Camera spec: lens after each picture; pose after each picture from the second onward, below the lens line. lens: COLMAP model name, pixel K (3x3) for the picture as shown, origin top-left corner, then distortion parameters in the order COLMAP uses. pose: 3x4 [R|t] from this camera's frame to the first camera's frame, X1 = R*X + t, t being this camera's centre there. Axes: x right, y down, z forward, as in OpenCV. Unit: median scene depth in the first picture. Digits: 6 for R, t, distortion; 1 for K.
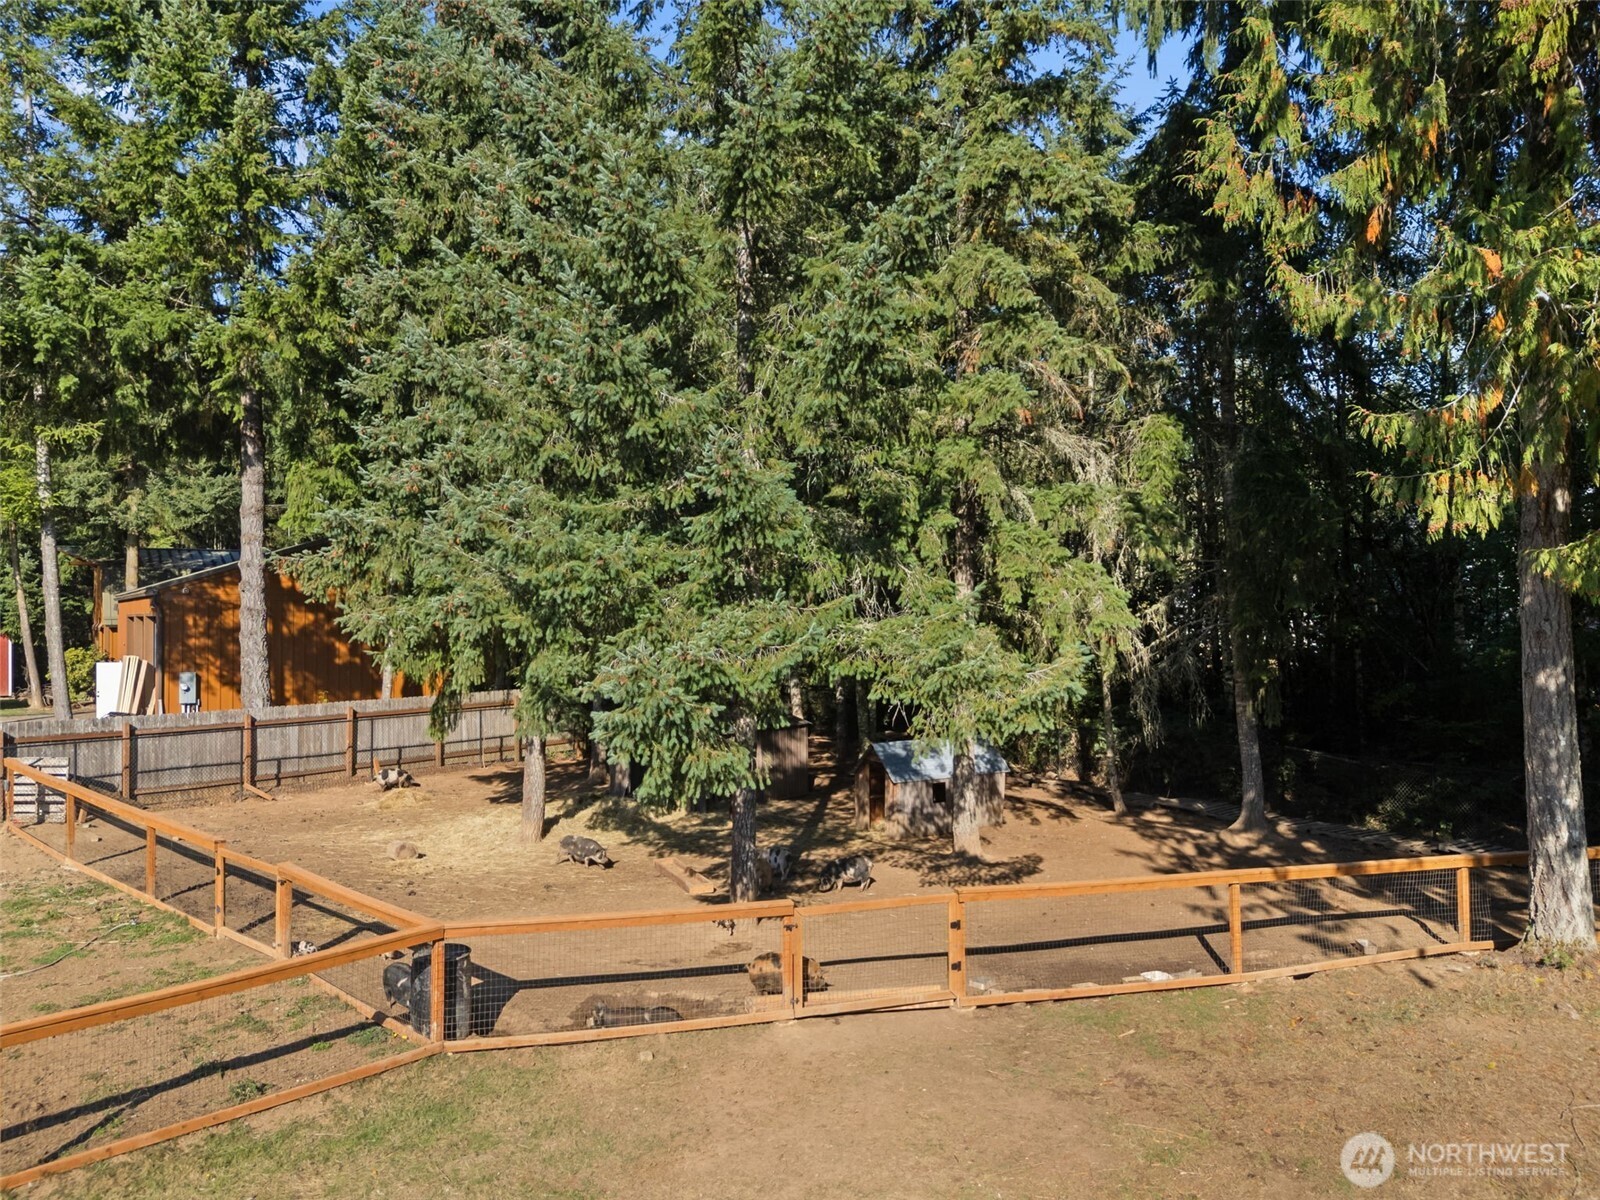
lens RADIAL K [[1178.9, 0, 791.6], [0, 1178.9, 595.9], [0, 0, 1]] dist [0.074006, -0.059337]
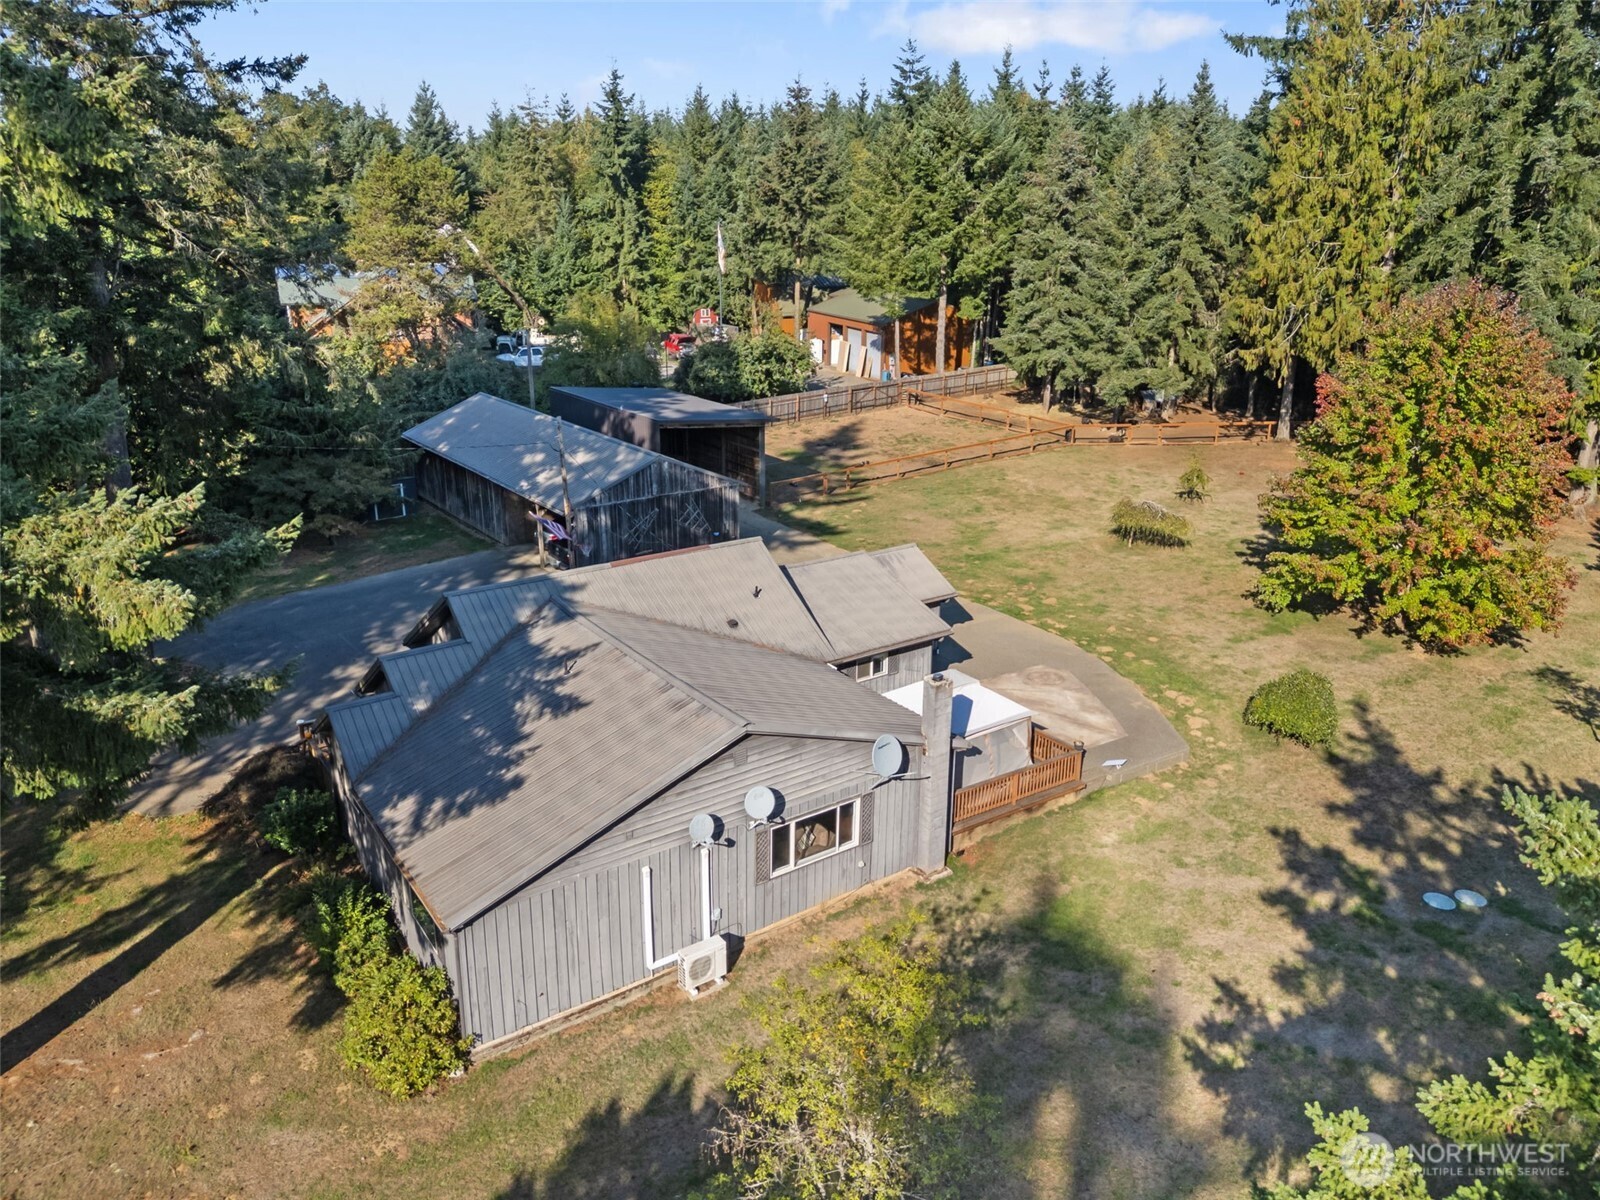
lens RADIAL K [[1178.9, 0, 791.6], [0, 1178.9, 595.9], [0, 0, 1]] dist [0.074006, -0.059337]
pose [[0.985712, 0.056787, -0.158577, -0.418926], [-0.002127, 0.945577, 0.325390, -0.516051], [0.168425, -0.320404, 0.932188, -3.099350]]
